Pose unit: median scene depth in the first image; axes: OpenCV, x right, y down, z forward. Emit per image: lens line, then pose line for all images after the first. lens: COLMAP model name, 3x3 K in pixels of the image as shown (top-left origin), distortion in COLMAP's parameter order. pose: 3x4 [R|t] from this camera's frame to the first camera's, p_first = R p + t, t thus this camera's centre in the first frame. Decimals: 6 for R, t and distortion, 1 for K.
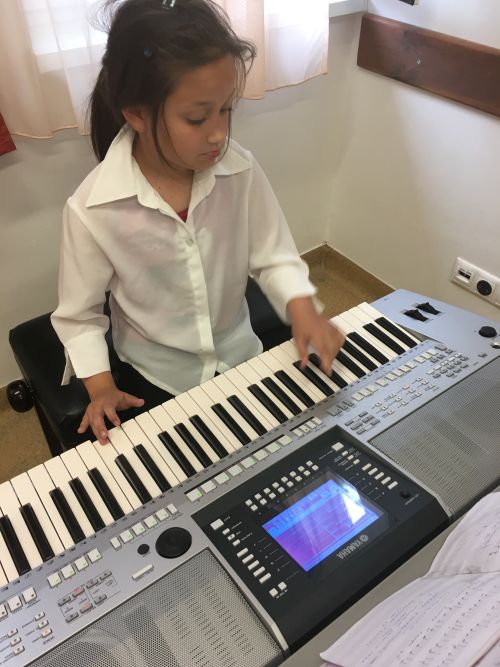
lens RADIAL K [[562.4, 0, 256.2], [0, 562.4, 346.7], [0, 0, 1]] dist [0.049967, -0.097269]
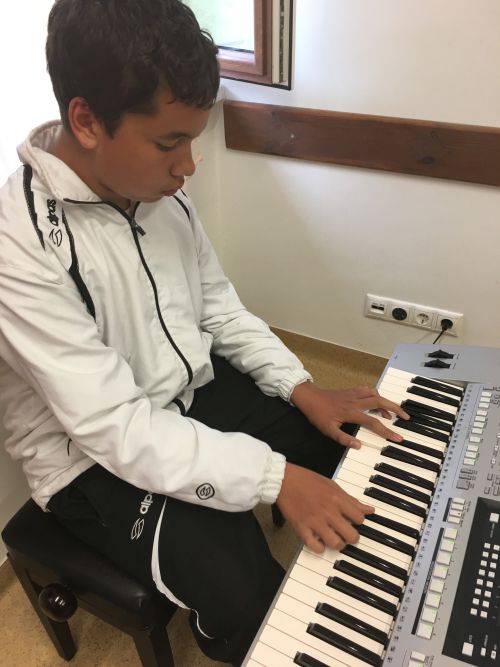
lens RADIAL K [[562.4, 0, 268.3], [0, 562.4, 336.2], [0, 0, 1]] dist [0.049967, -0.097269]
pose [[0.892741, -0.297037, 0.338795, -0.439992], [0.329971, 0.943025, -0.042695, -0.209254], [-0.306811, 0.149908, 0.939891, 0.103299]]
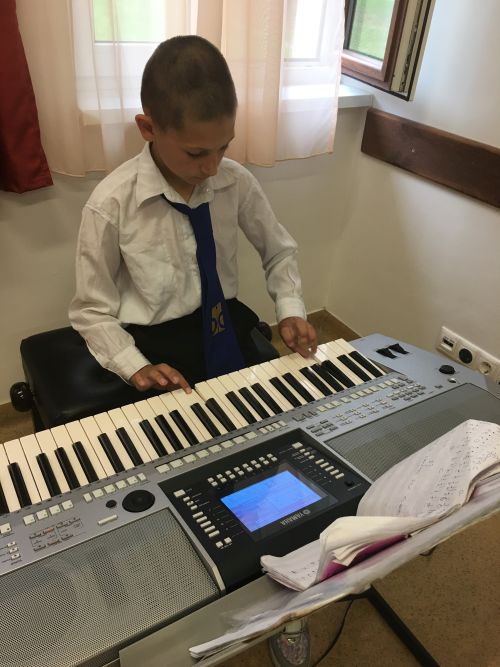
lens RADIAL K [[562.4, 0, 253.4], [0, 562.4, 338.3], [0, 0, 1]] dist [0.049967, -0.097269]
pose [[0.995116, 0.095201, -0.026079, 0.062782], [-0.098111, 0.982967, -0.155404, 0.141008], [0.010840, 0.157203, 0.987507, -0.125181]]
